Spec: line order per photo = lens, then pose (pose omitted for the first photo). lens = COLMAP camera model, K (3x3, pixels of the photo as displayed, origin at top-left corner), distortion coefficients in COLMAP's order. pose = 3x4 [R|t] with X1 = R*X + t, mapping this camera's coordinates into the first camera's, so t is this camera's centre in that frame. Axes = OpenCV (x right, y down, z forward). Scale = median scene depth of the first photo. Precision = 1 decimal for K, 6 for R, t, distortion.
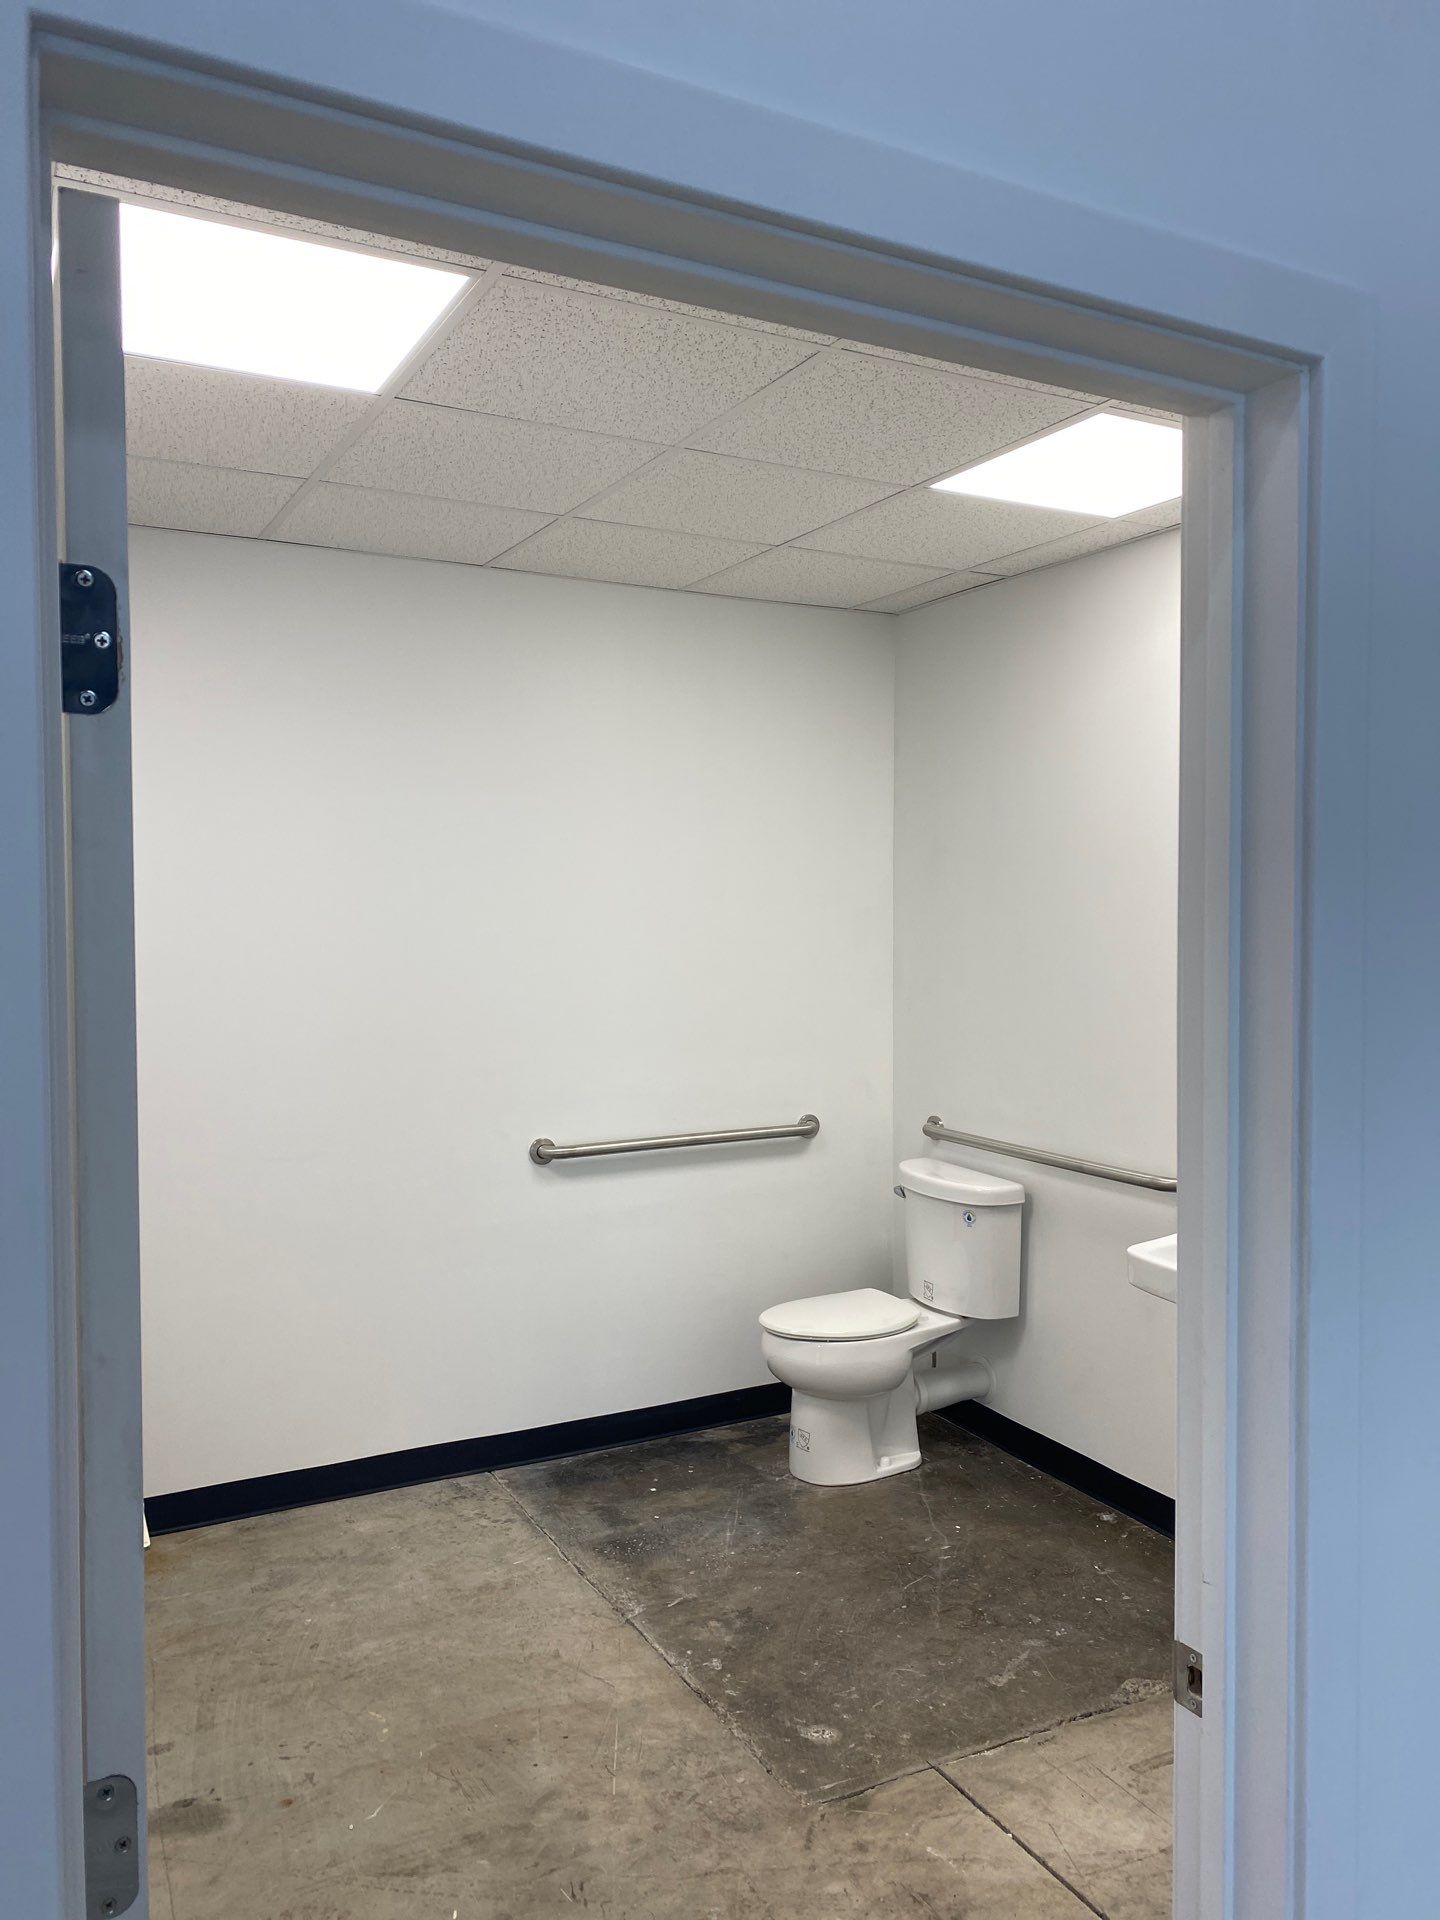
lens RADIAL K [[1456.8, 0, 720.0], [0, 1456.8, 960.0], [0, 0, 1]] dist [0.019290, -0.022174]
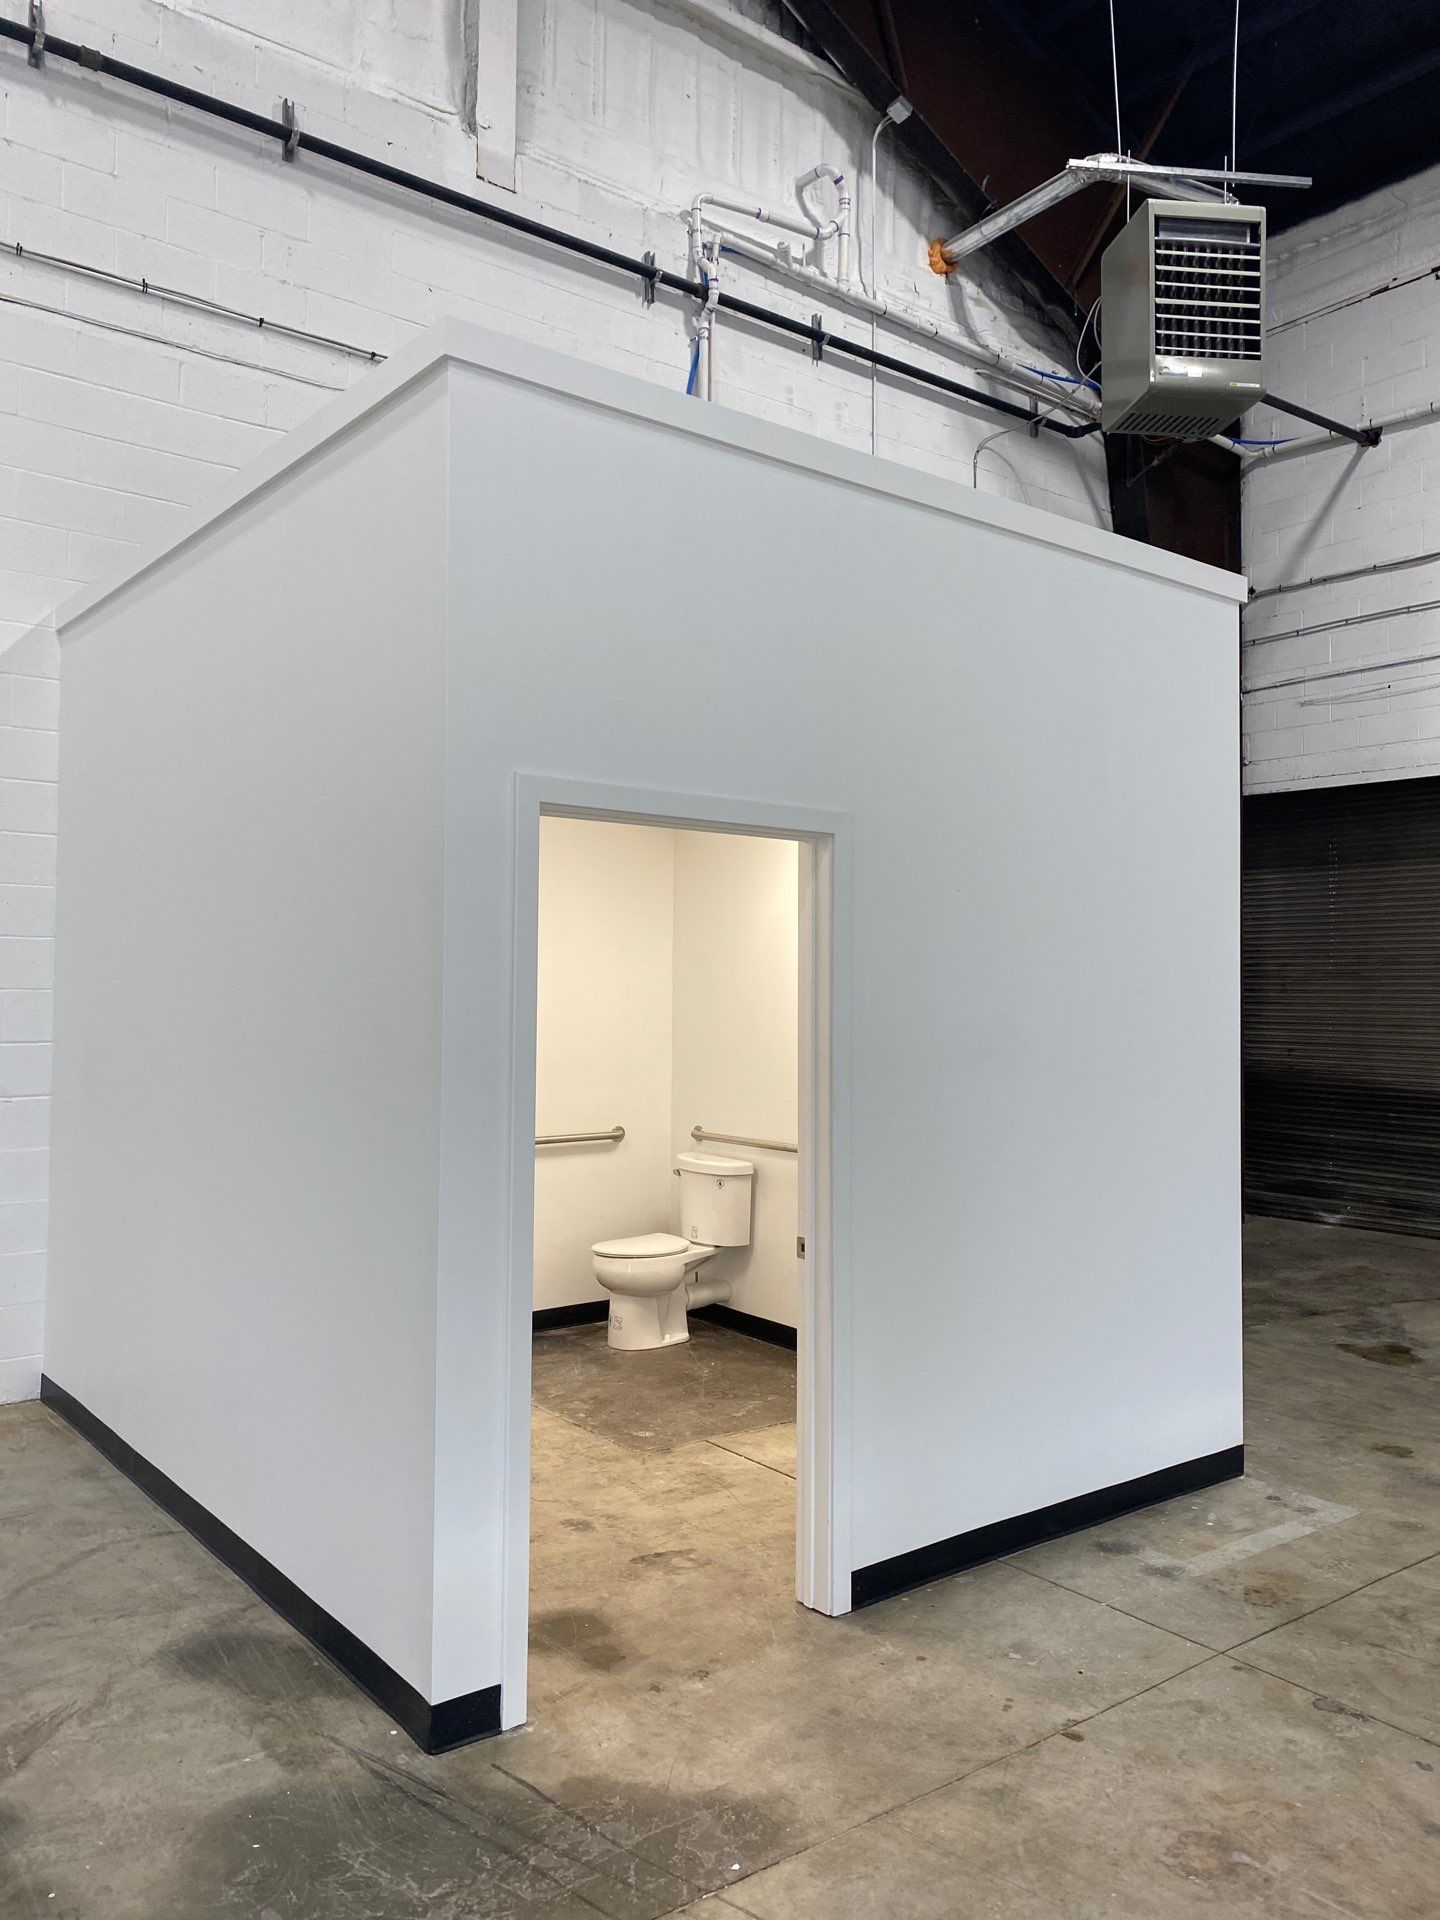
lens RADIAL K [[1456.8, 0, 720.0], [0, 1456.8, 960.0], [0, 0, 1]] dist [0.019290, -0.022174]
pose [[0.983791, 0.017091, 0.178501, -0.129967], [-0.005993, 0.998025, -0.062528, 0.029071], [-0.179217, 0.060445, 0.981951, -0.644511]]
